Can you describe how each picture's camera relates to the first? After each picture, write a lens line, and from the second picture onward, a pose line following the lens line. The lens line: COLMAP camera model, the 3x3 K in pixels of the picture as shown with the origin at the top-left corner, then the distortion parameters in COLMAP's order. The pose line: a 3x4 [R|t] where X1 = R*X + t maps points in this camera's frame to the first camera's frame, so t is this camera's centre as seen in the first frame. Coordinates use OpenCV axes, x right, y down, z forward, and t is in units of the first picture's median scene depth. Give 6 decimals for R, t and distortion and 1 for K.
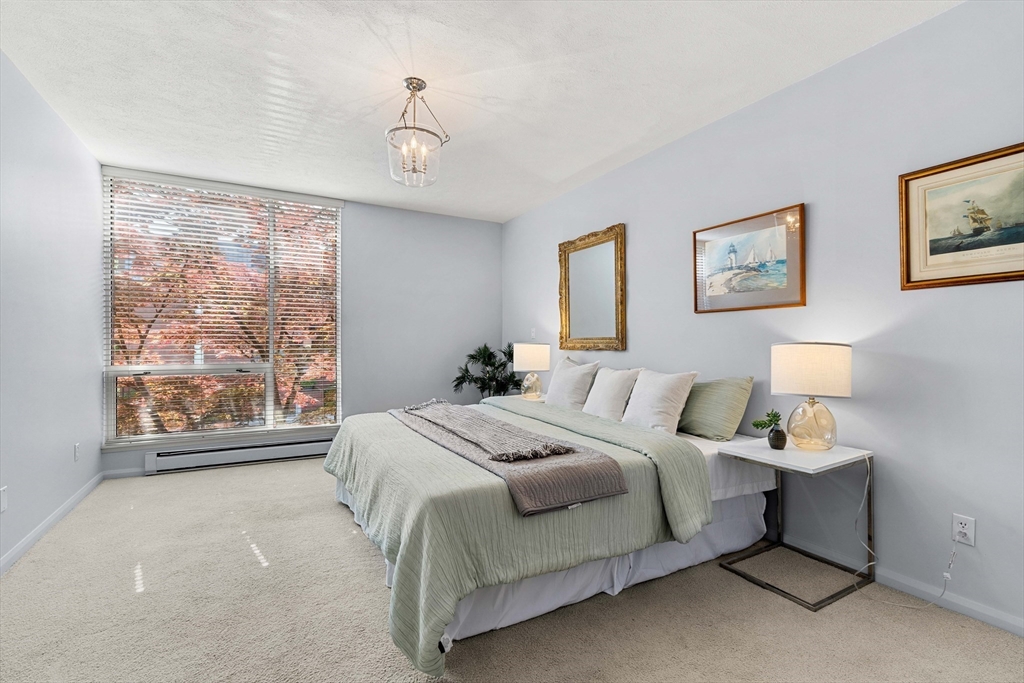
lens RADIAL K [[460.1, 0, 514.2], [0, 460.1, 342.5], [0, 0, 1]] dist [-0.004845, 0.001269]
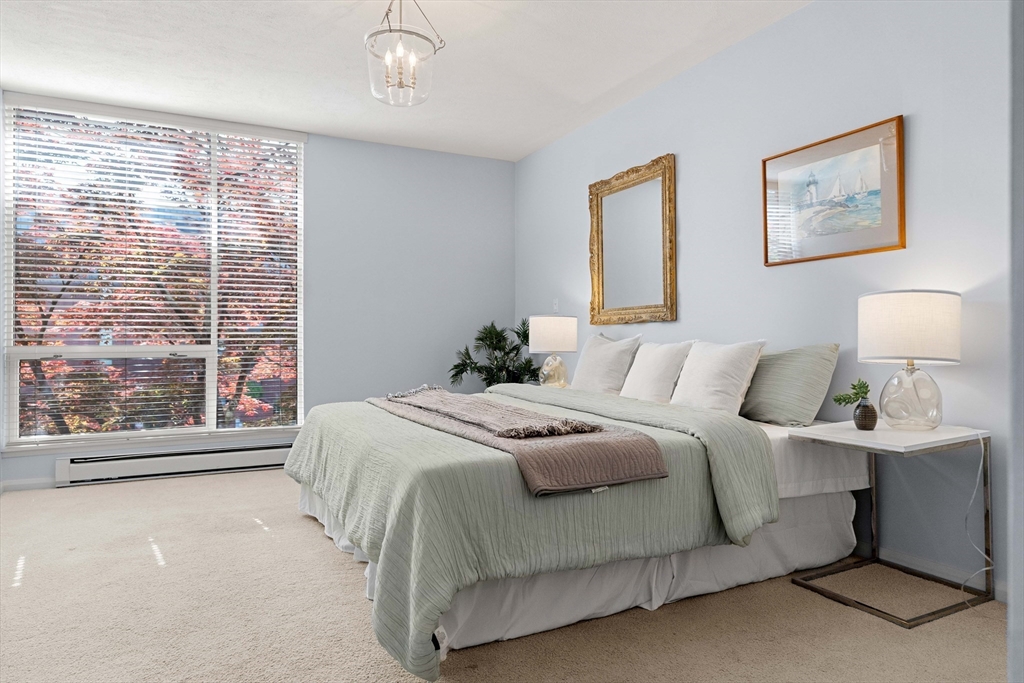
lens RADIAL K [[659.0, 0, 509.1], [0, 659.0, 344.3], [0, 0, 1]] dist [0.006247, -0.003409]
pose [[0.999096, -0.002511, -0.042434, 0.017022], [0.002078, 0.999945, -0.010248, 0.086147], [0.042458, 0.010151, 0.999047, -0.125124]]
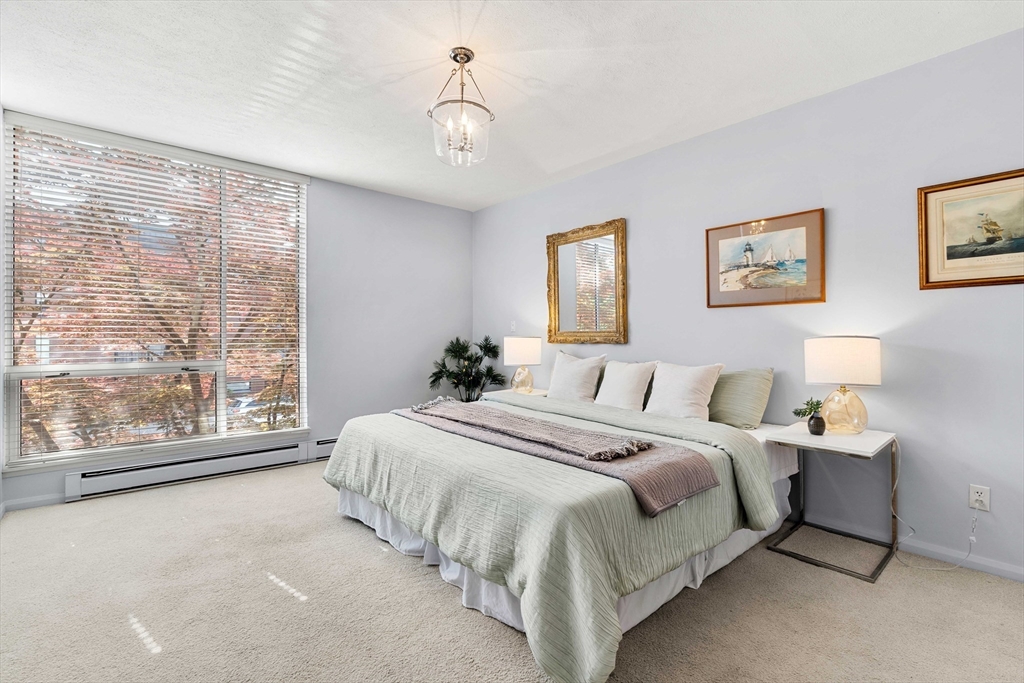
lens RADIAL K [[462.7, 0, 472.9], [0, 462.7, 333.1], [0, 0, 1]] dist [-0.003576, 0.000657]
pose [[0.978619, 0.000642, 0.205678, -0.389342], [0.000292, 0.999990, -0.004512, -0.001611], [-0.205679, 0.004475, 0.978609, 0.094369]]
